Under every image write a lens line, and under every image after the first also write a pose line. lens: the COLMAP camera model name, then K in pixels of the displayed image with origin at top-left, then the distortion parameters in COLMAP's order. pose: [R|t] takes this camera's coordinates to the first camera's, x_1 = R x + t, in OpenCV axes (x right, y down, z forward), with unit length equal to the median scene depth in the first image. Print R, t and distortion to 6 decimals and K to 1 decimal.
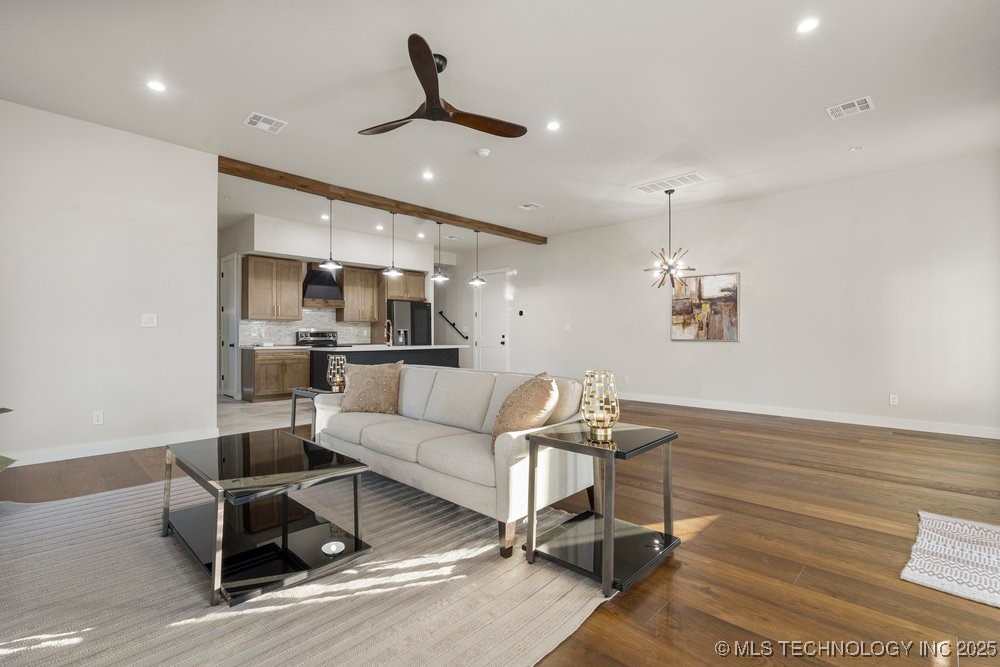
lens RADIAL K [[461.6, 0, 500.0], [0, 461.6, 333.5], [0, 0, 1]] dist [-0.003386, -0.000143]
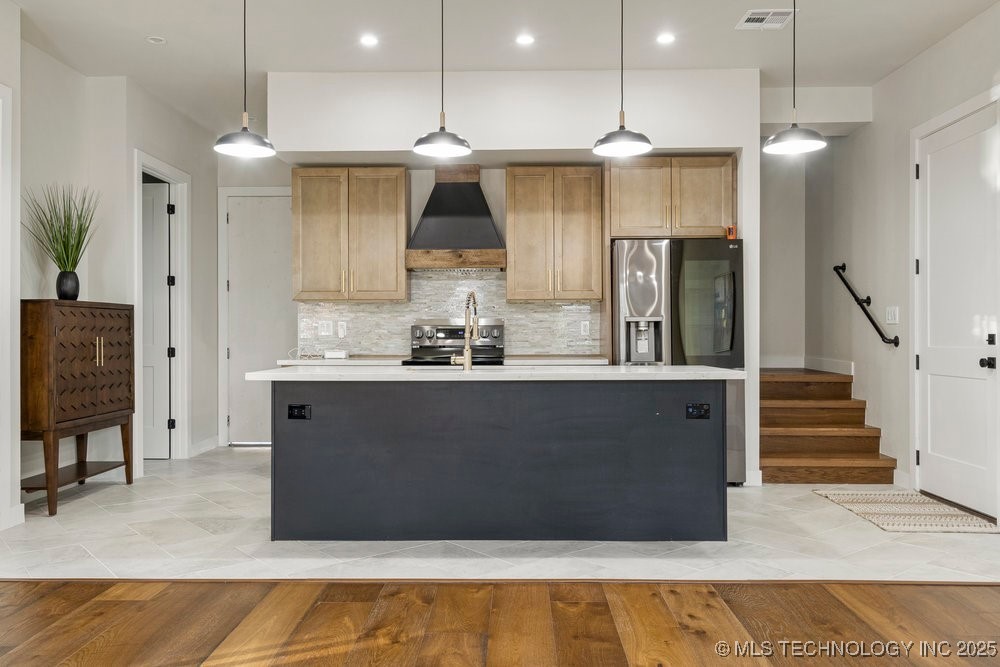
lens RADIAL K [[789.3, 0, 500.0], [0, 789.3, 333.5], [0, 0, 1]] dist [0.003160, 0.002406]
pose [[0.678218, 0.001409, -0.734860, 0.188099], [0.004557, 0.999971, 0.006123, -0.001301], [0.734847, -0.007502, 0.678191, 0.572982]]
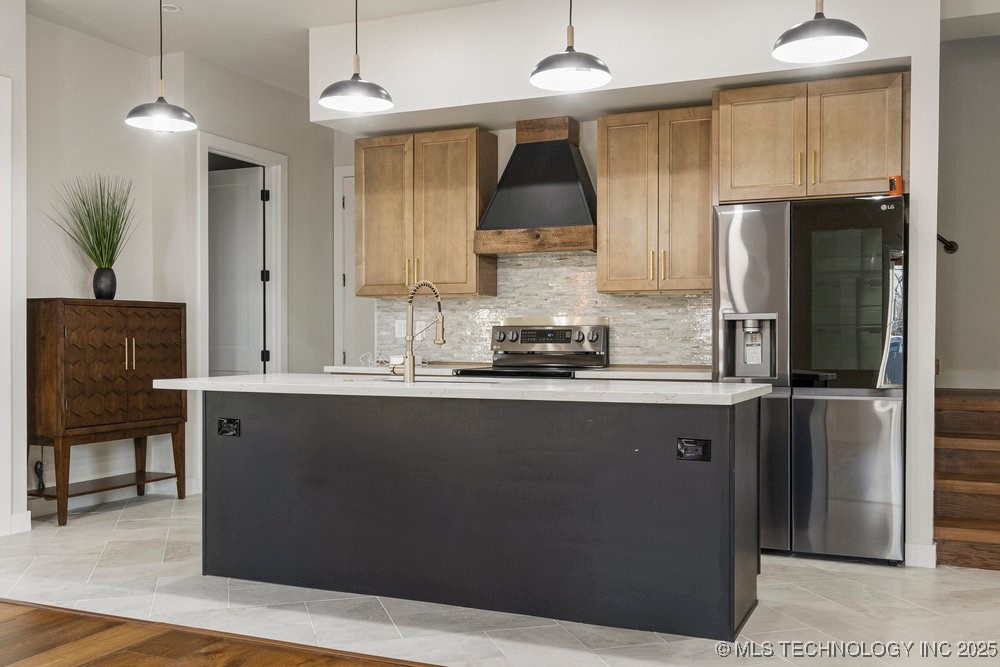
lens RADIAL K [[966.3, 0, 499.4], [0, 966.3, 352.9], [0, 0, 1]] dist [0.007080, 0.010982]
pose [[0.337485, 0.020200, -0.941114, 0.277595], [0.002878, 0.999743, 0.022490, -0.000514], [0.941326, -0.010298, 0.337340, 0.789308]]
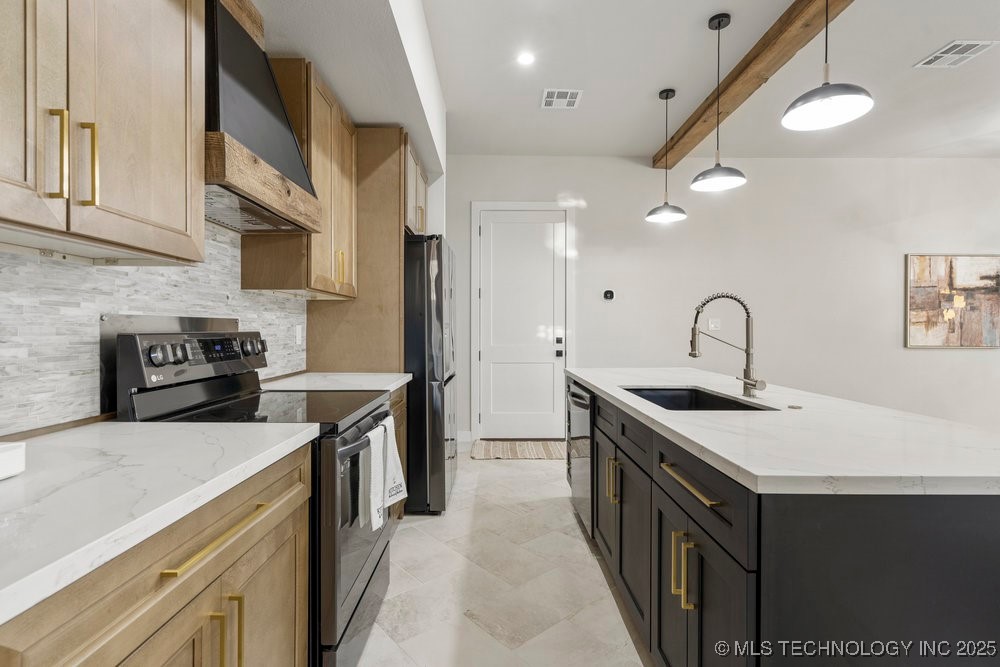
lens RADIAL K [[479.1, 0, 498.8], [0, 479.1, 330.2], [0, 0, 1]] dist [-0.000454, 0.000153]
pose [[0.716404, 0.002318, 0.697682, -0.484714], [-0.008456, 0.999950, 0.005360, -0.007942], [-0.697635, -0.009740, 0.716388, 0.828791]]
